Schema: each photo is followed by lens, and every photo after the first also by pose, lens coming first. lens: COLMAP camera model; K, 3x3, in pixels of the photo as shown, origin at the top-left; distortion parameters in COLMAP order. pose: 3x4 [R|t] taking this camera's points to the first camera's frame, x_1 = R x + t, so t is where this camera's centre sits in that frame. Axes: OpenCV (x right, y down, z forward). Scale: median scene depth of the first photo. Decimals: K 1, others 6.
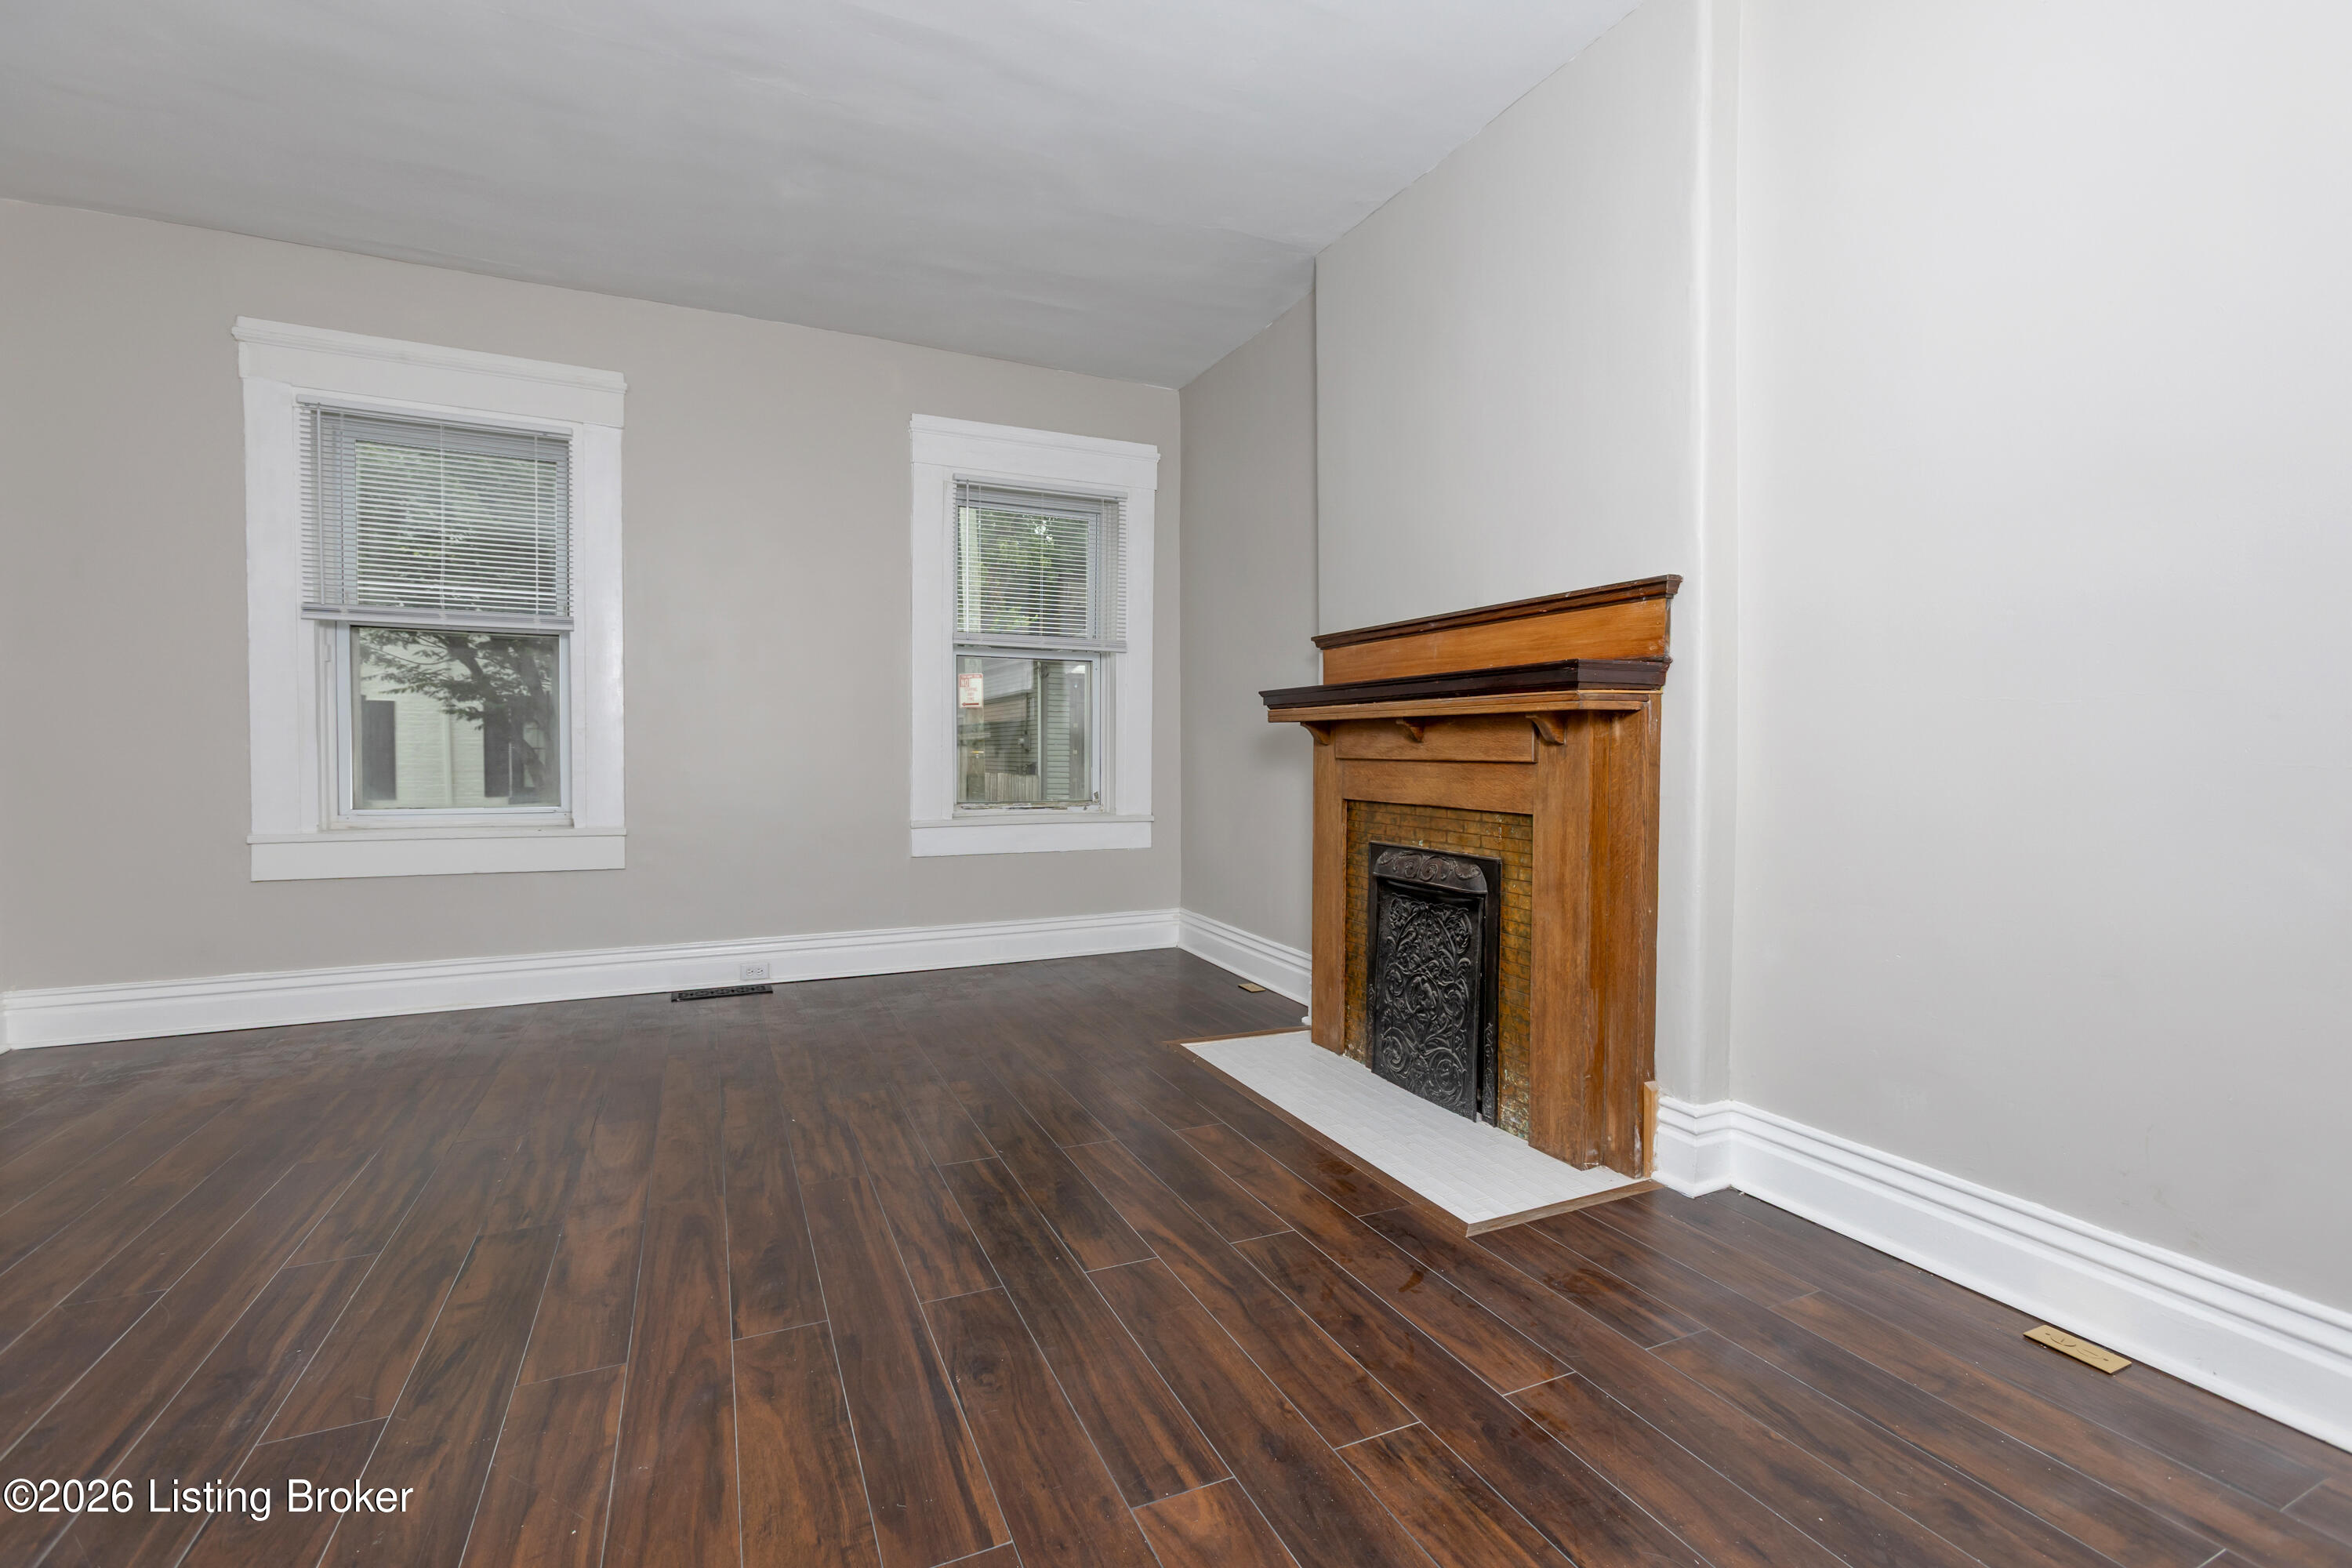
lens RADIAL K [[1051.8, 0, 1182.9], [0, 1051.8, 787.4], [0, 0, 1]] dist [-0.015364, 0.002979]
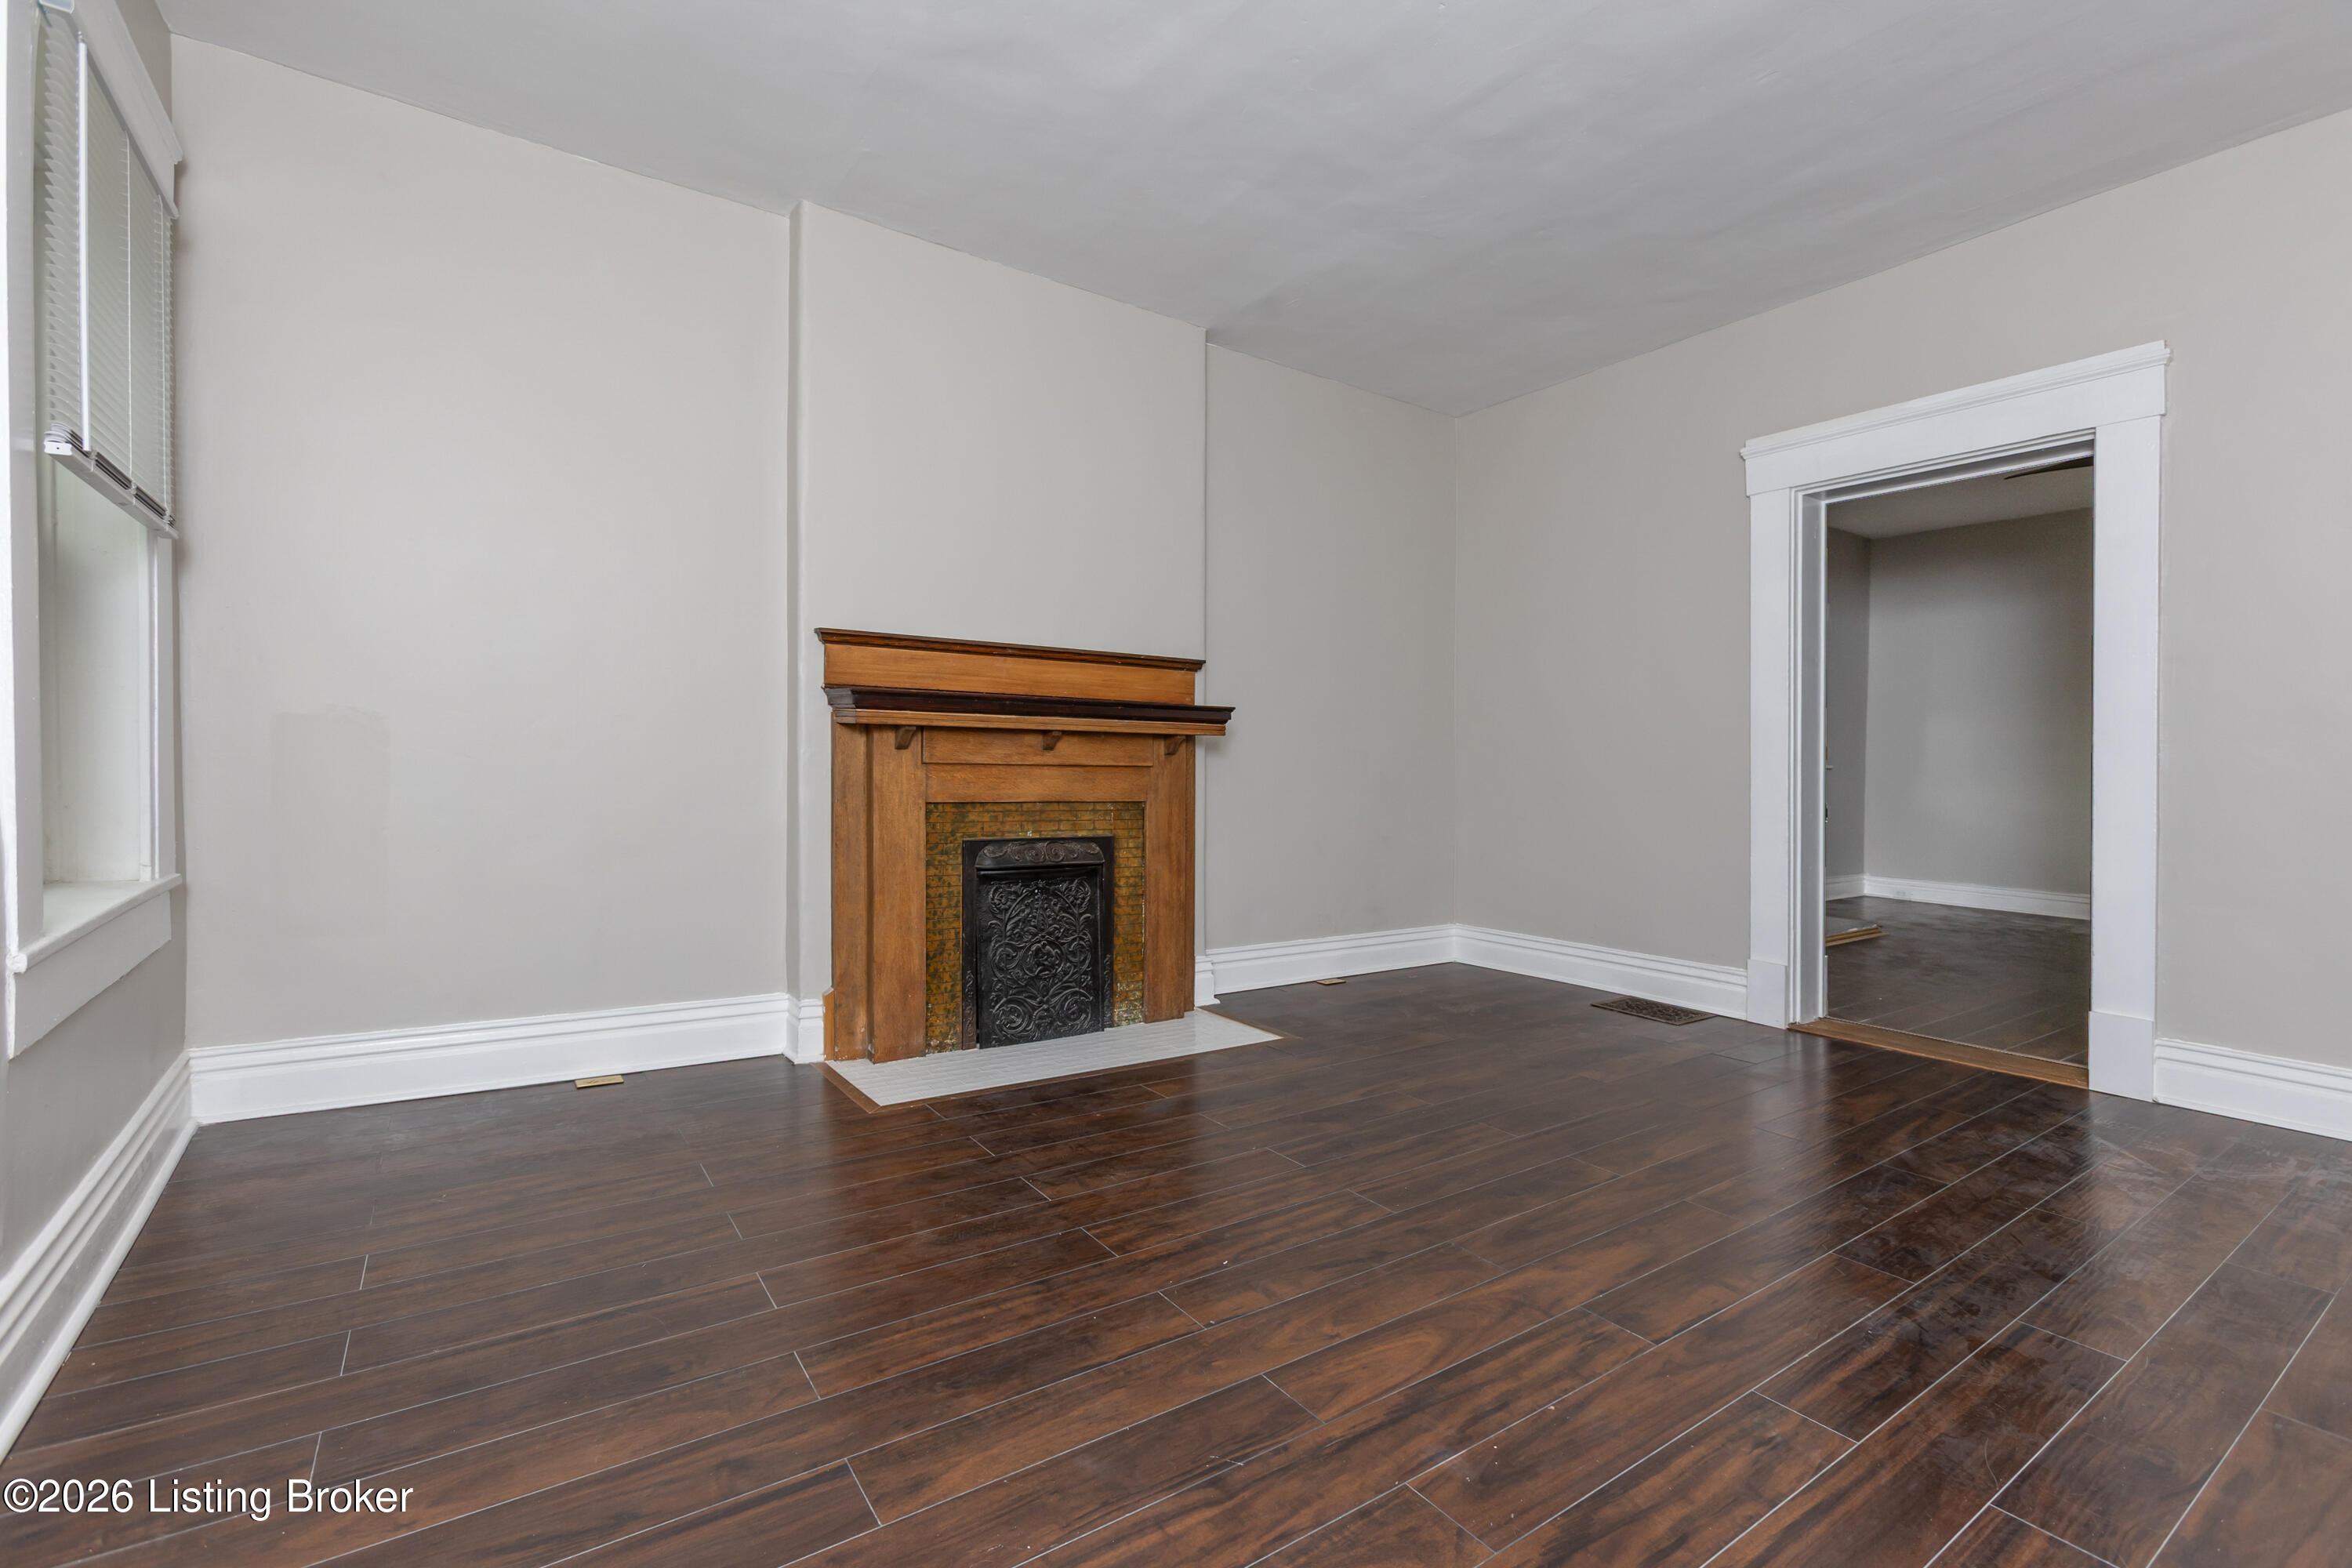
lens RADIAL K [[1051.8, 0, 1176.3], [0, 1051.8, 768.8], [0, 0, 1]] dist [-0.015364, 0.002979]
pose [[-0.174034, -0.017760, 0.984579, -1.080328], [0.011397, 0.999734, 0.020047, -0.047357], [-0.984674, 0.014710, -0.173786, 1.146002]]
